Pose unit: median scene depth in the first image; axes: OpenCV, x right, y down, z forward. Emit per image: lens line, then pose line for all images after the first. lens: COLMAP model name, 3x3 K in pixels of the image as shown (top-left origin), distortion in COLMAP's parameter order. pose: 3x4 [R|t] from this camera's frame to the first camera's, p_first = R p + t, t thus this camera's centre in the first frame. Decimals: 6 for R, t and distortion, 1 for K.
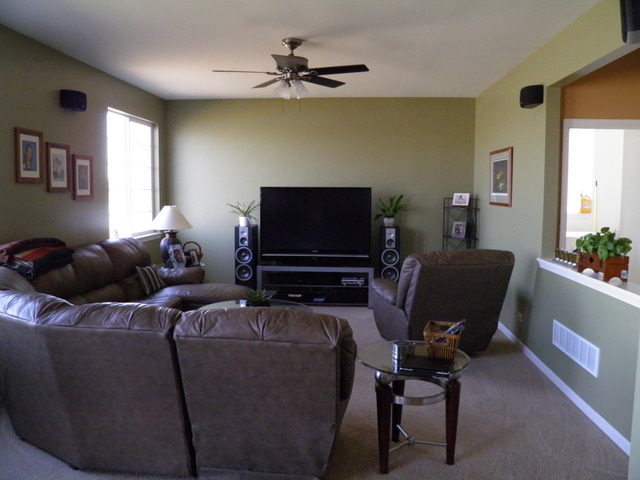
lens RADIAL K [[534.4, 0, 320.0], [0, 534.4, 240.0], [0, 0, 1]] dist [-0.138988, 0.084735]
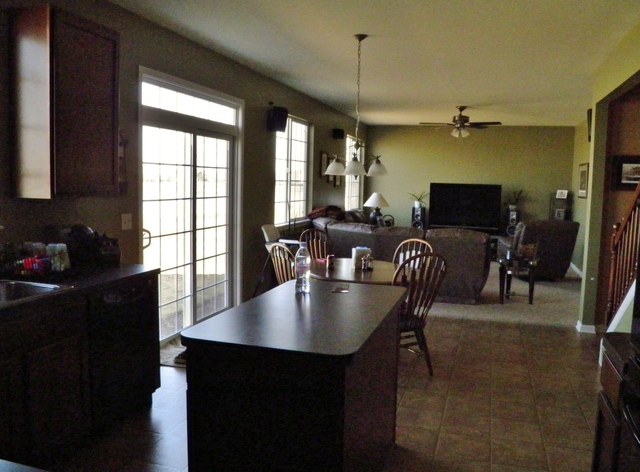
lens RADIAL K [[555.4, 0, 320.0], [0, 555.4, 236.0], [0, 0, 1]] dist [-0.108091, 0.002624]
pose [[0.974237, 0.040553, -0.221851, -0.060120], [-0.040128, 0.999174, 0.006427, 0.062135], [0.221928, 0.002641, 0.975059, -0.688756]]
